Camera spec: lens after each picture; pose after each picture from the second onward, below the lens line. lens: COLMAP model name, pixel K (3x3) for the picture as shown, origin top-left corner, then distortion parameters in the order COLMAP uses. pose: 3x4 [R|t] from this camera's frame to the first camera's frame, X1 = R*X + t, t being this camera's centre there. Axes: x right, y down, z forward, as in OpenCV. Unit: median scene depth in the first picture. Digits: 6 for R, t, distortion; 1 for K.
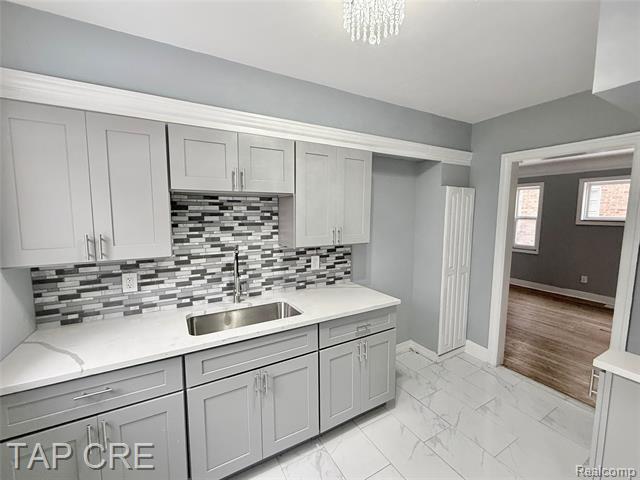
lens RADIAL K [[261.5, 0, 314.9], [0, 261.5, 240.2], [0, 0, 1]] dist [-0.003465, 0.000075]
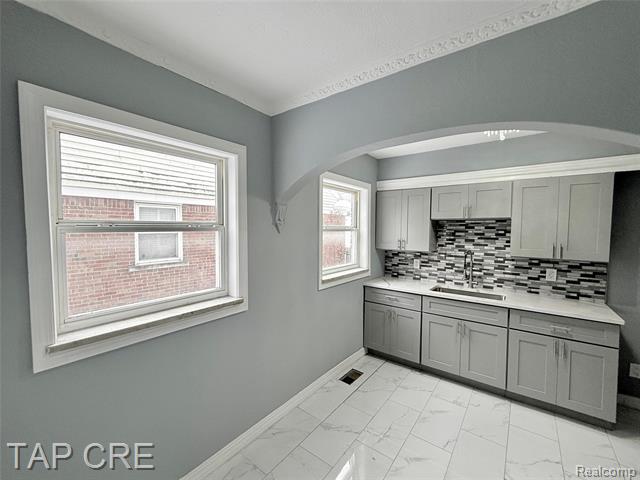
lens RADIAL K [[261.5, 0, 319.2], [0, 261.5, 239.1], [0, 0, 1]] dist [-0.003465, 0.000075]
pose [[0.384538, 0.040797, -0.922207, 0.757120], [-0.102796, 0.994702, 0.001141, 0.038775], [0.917368, 0.094360, 0.386694, -0.445047]]
